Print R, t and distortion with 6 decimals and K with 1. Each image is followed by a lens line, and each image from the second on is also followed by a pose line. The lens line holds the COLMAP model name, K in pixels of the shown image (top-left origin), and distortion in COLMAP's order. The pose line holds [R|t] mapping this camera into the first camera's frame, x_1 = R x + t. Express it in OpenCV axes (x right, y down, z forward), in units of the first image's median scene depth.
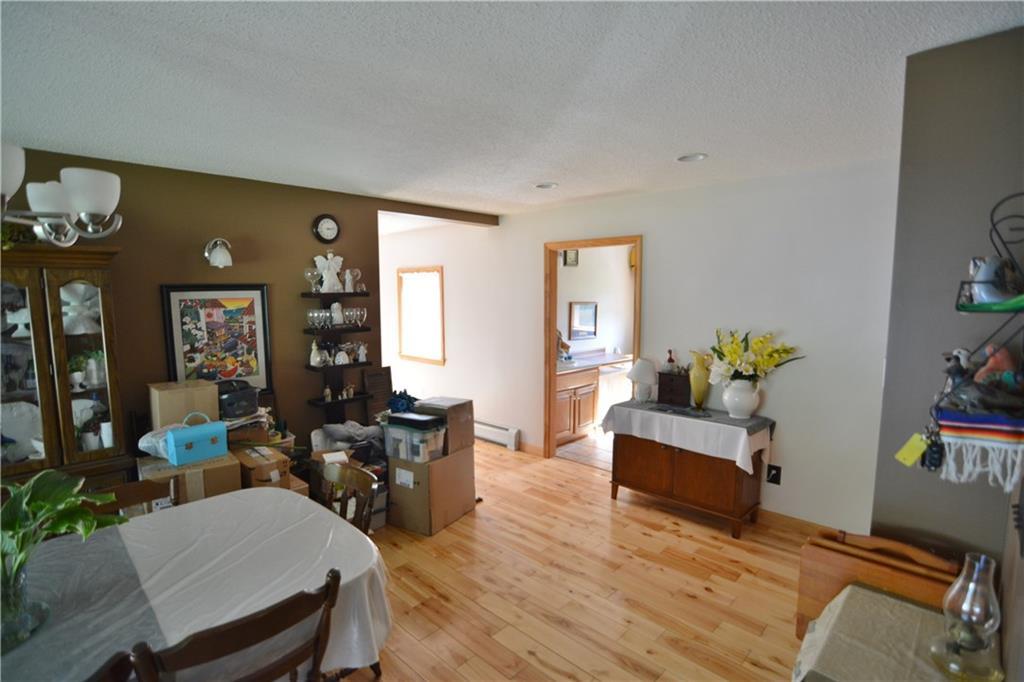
lens RADIAL K [[499.4, 0, 507.9], [0, 499.4, 347.4], [0, 0, 1]] dist [-0.027842, 0.000193]
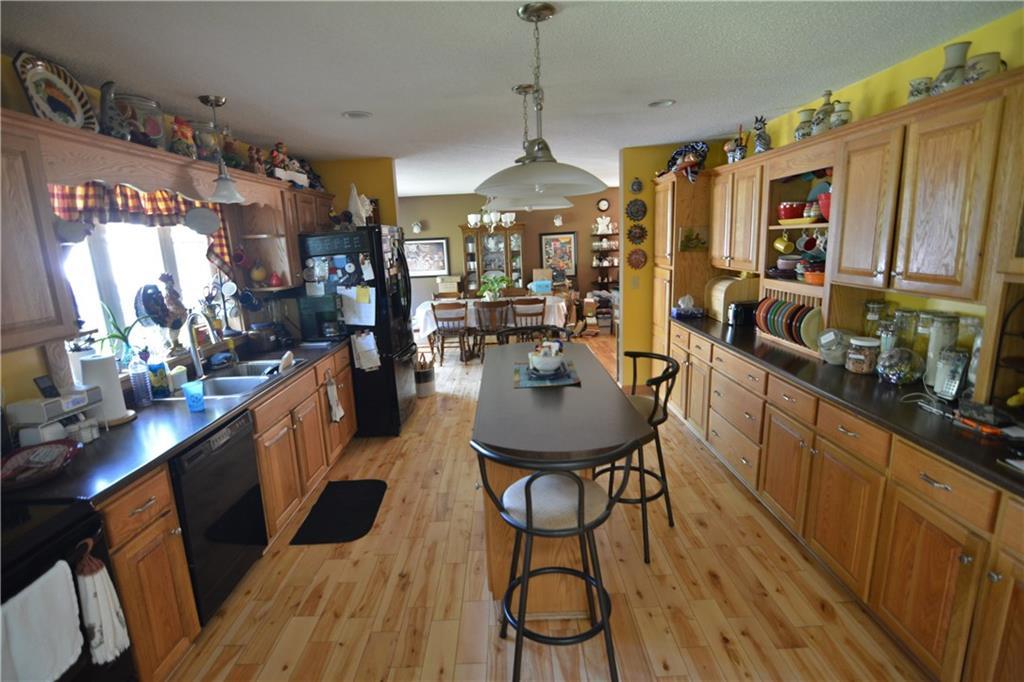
lens RADIAL K [[499.4, 0, 507.9], [0, 499.4, 347.4], [0, 0, 1]] dist [-0.027842, 0.000193]
pose [[0.701848, 0.124006, -0.701450, 1.171661], [-0.037107, 0.989758, 0.137846, 0.122454], [0.711359, -0.070718, 0.699261, -1.092210]]
